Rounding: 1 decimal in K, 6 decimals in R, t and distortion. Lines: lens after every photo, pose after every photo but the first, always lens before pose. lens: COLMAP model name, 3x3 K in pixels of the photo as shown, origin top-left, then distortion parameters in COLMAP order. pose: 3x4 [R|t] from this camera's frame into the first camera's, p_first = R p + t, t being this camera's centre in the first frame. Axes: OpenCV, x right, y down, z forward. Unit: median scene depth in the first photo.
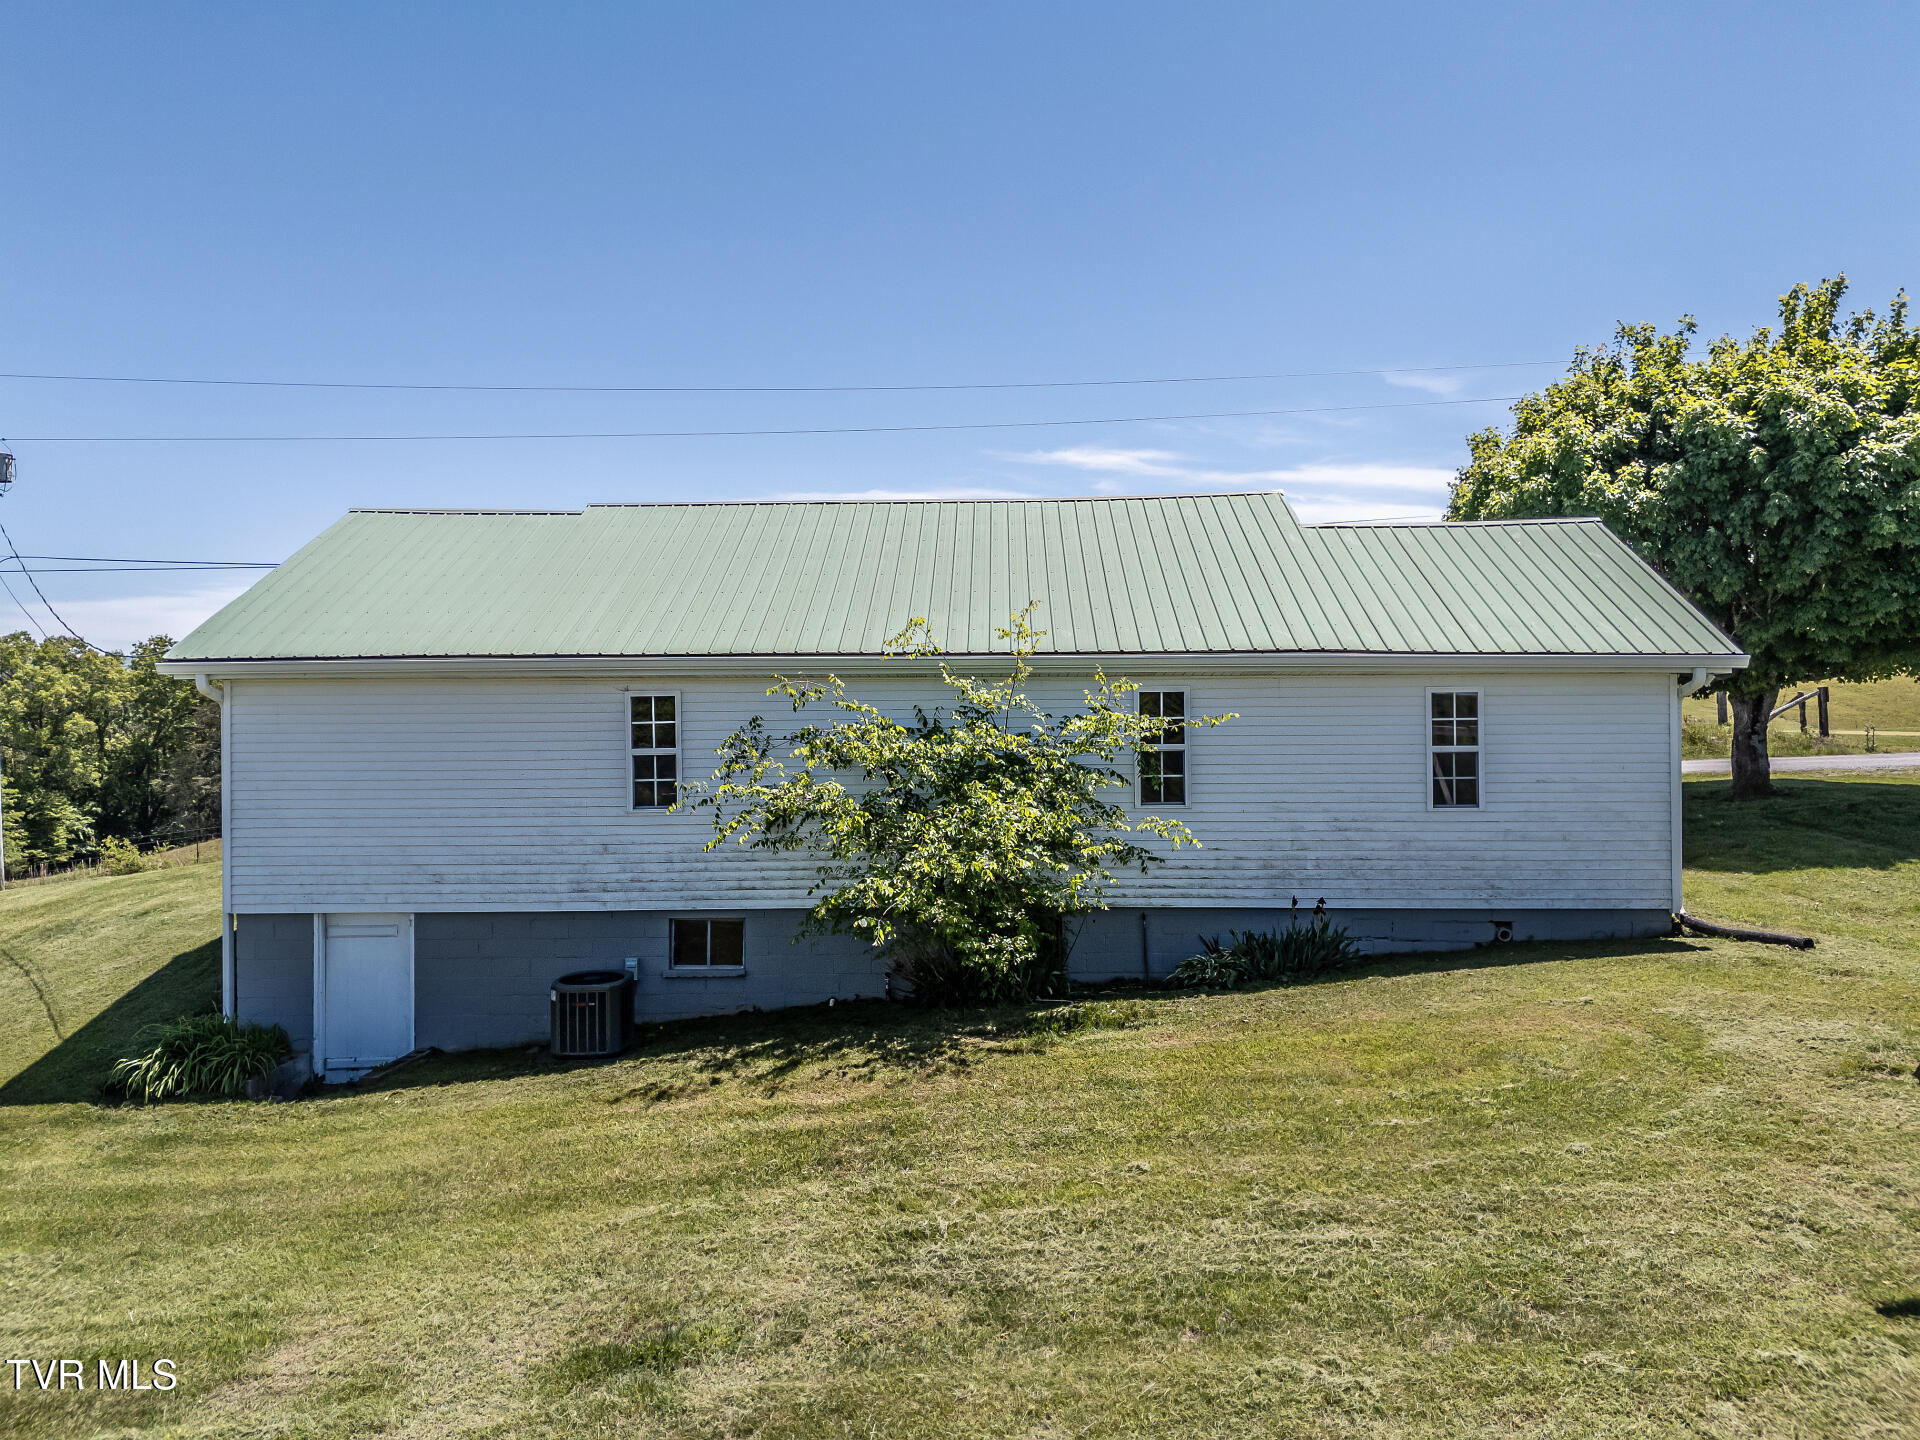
lens RADIAL K [[1400.2, 0, 959.9], [0, 1400.2, 730.8], [0, 0, 1]] dist [0.080905, -0.085137]
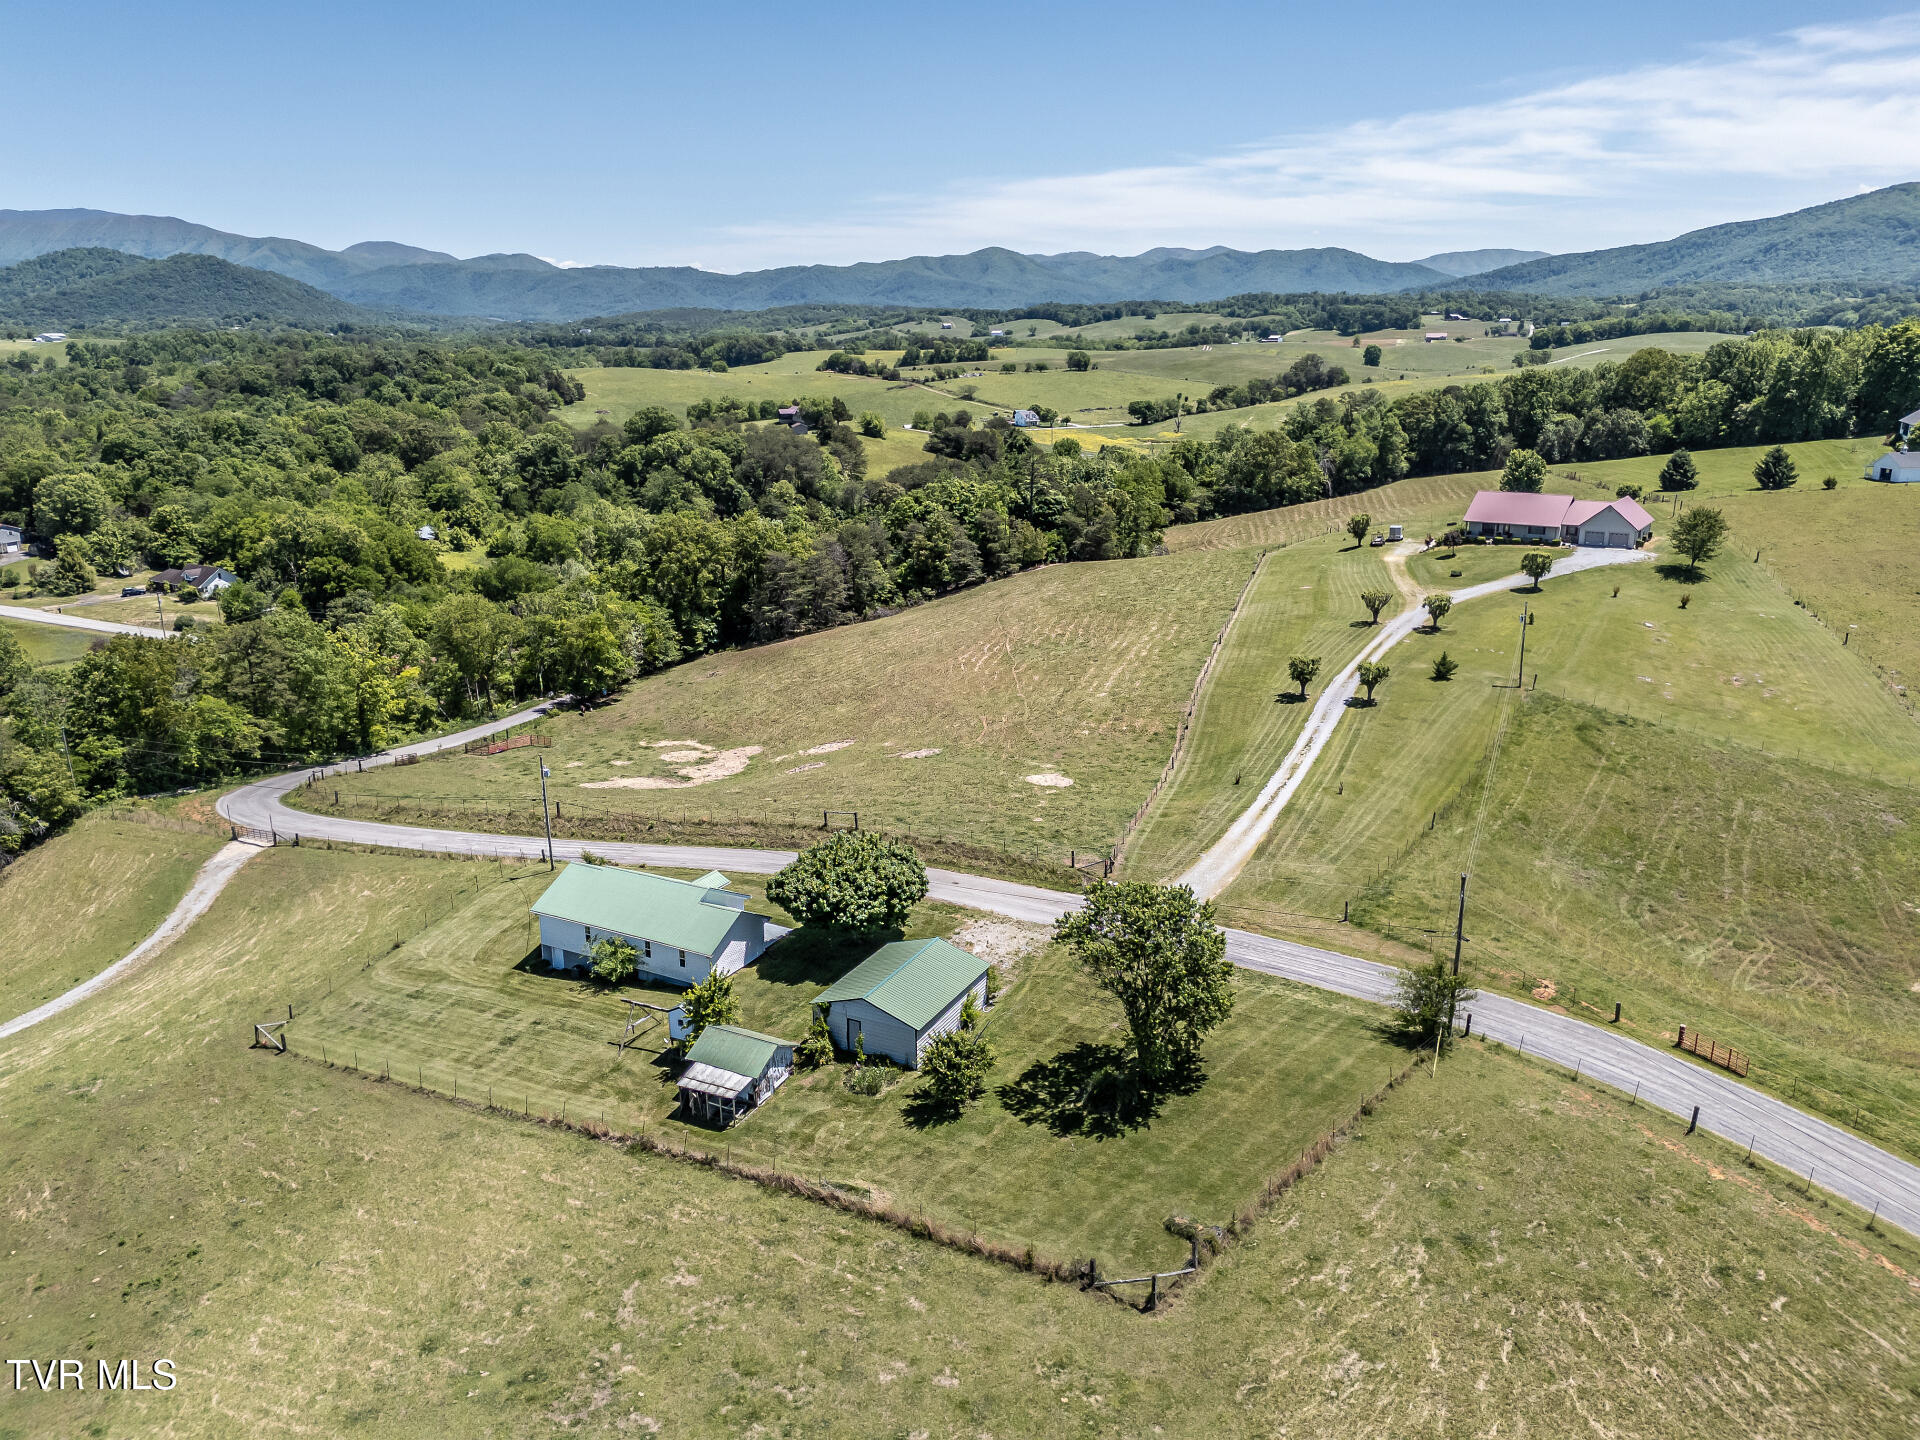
lens RADIAL K [[1405.3, 0, 961.4], [0, 1405.3, 722.4], [0, 0, 1]] dist [0.072300, -0.073324]
pose [[0.891400, 0.127500, -0.434914, 3.815955], [-0.006745, 0.963239, 0.268560, -2.545520], [0.453167, -0.236460, 0.859492, -3.426286]]
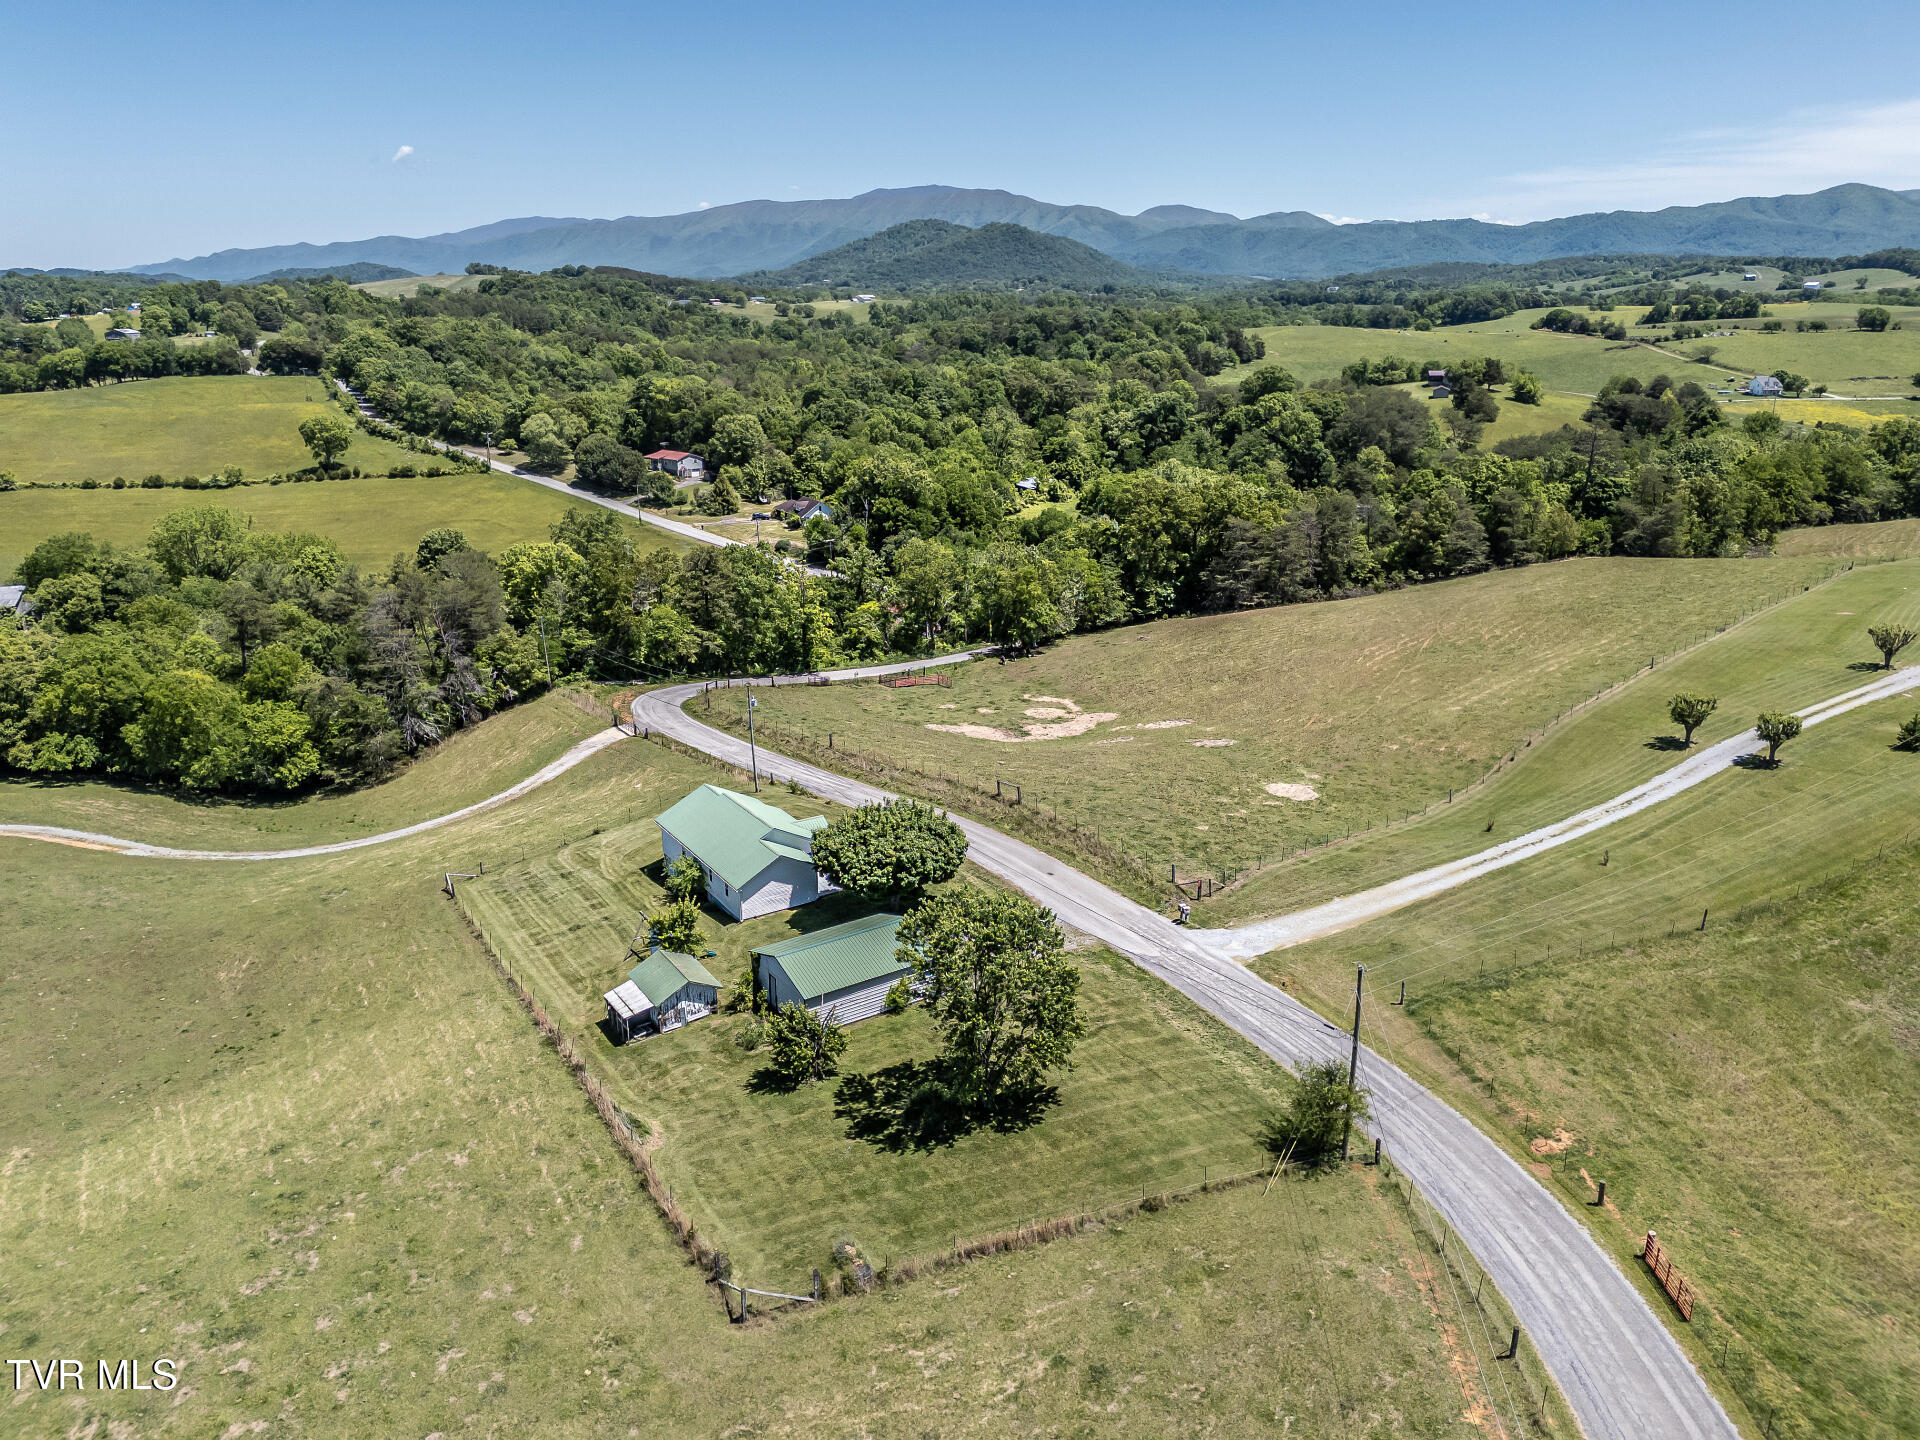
lens RADIAL K [[1400.2, 0, 959.9], [0, 1400.2, 730.8], [0, 0, 1]] dist [0.080905, -0.085137]
pose [[0.555410, 0.254340, -0.791726, 5.692222], [-0.003686, 0.952822, 0.303506, -2.571391], [0.831568, -0.165652, 0.530145, -1.441029]]
